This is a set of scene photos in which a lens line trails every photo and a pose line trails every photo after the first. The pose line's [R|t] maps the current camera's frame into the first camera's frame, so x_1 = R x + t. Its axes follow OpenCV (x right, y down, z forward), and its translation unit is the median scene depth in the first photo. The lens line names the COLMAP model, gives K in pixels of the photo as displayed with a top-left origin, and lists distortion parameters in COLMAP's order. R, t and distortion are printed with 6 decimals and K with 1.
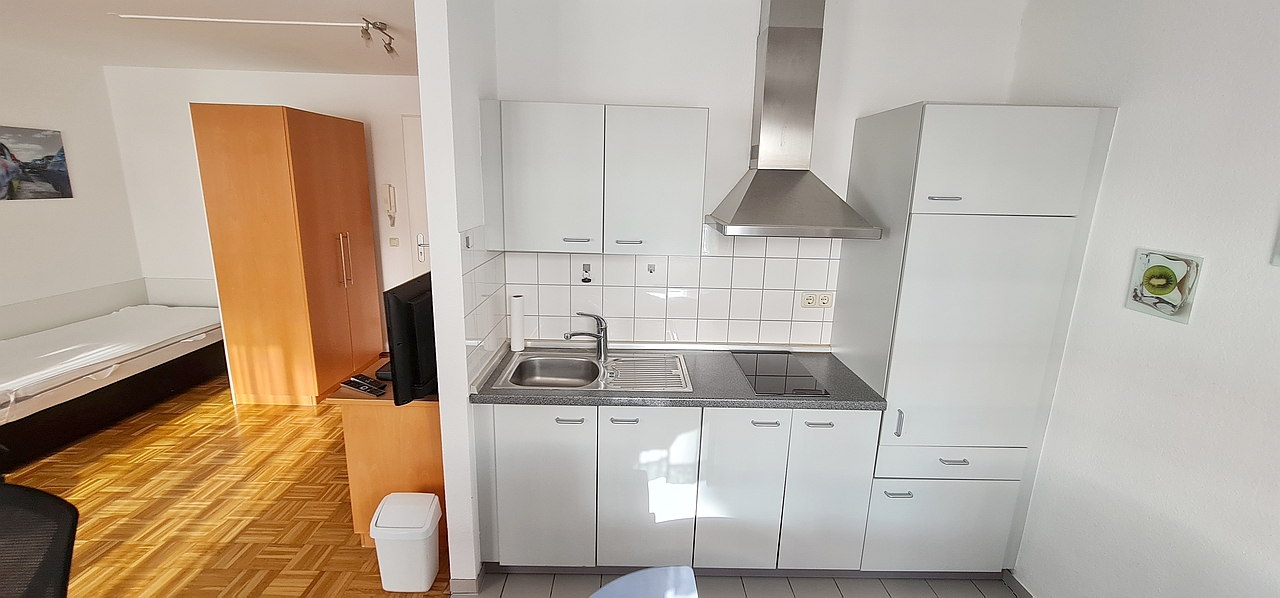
lens RADIAL K [[523.3, 0, 638.6], [0, 523.3, 301.7], [0, 0, 1]] dist [-0.004351, 0.000849]
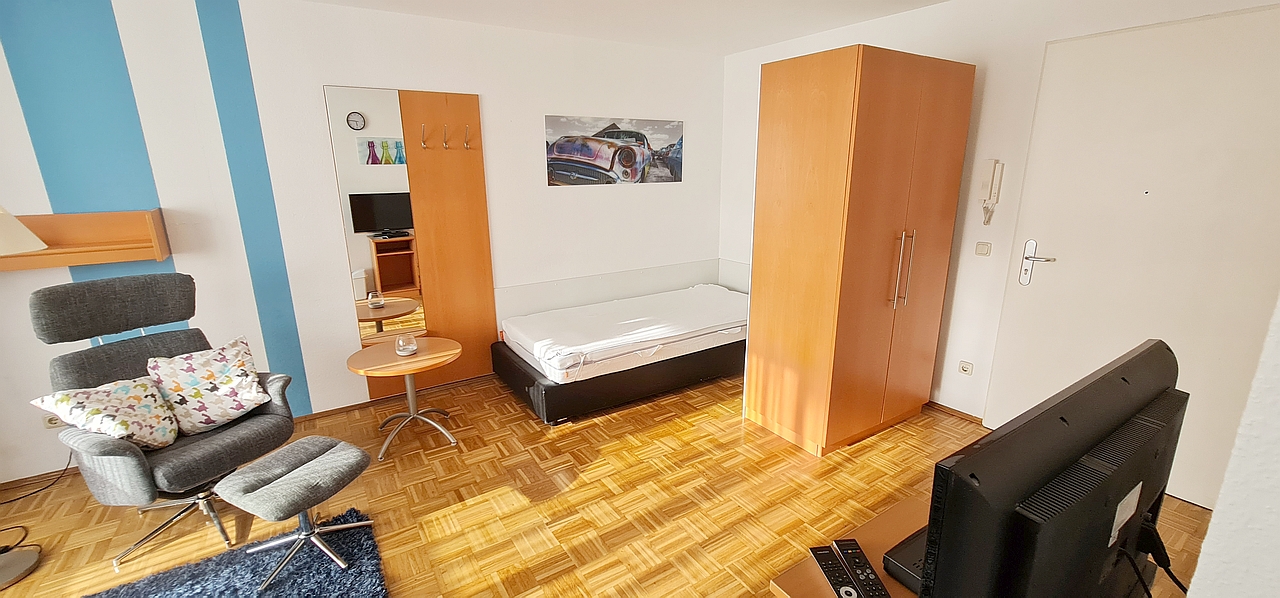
lens RADIAL K [[523.3, 0, 638.6], [0, 523.3, 301.7], [0, 0, 1]] dist [-0.004351, 0.000849]
pose [[0.534708, 0.181918, -0.825223, -0.207911], [-0.168536, 0.979891, 0.106810, -0.065320], [0.828060, 0.081967, 0.554615, 0.406071]]
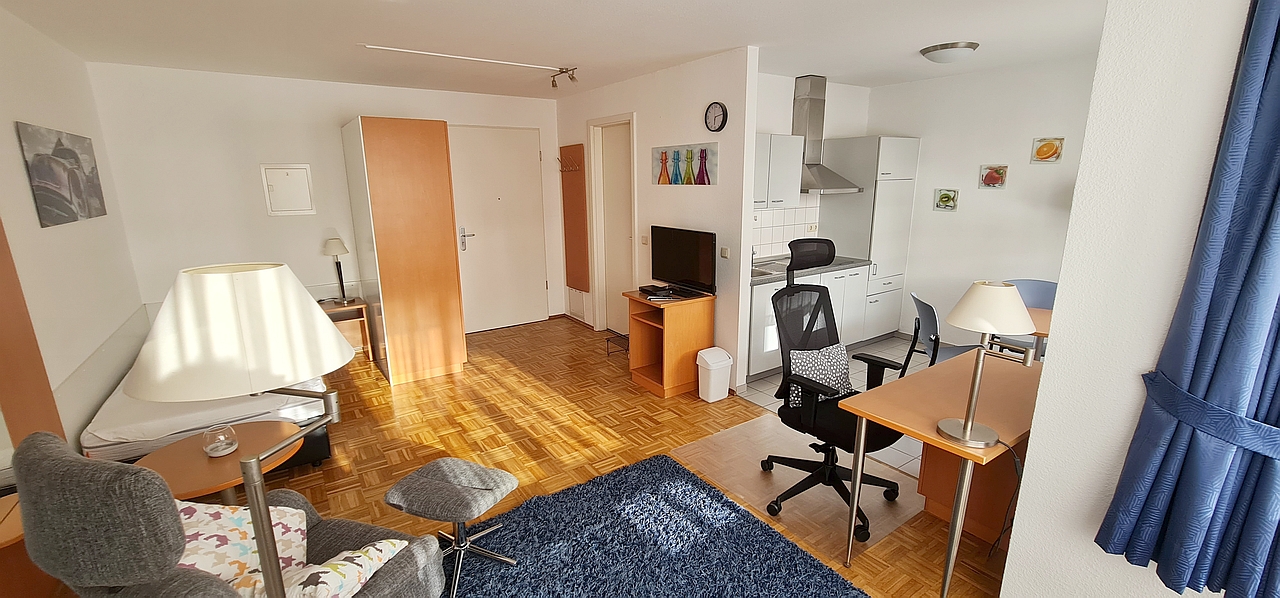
lens RADIAL K [[523.3, 0, 638.6], [0, 523.3, 301.7], [0, 0, 1]] dist [-0.004351, 0.000849]
pose [[0.829711, -0.163342, 0.533760, -1.044145], [0.157939, 0.985849, 0.056180, 0.045631], [-0.535383, 0.037689, 0.843768, -0.263828]]
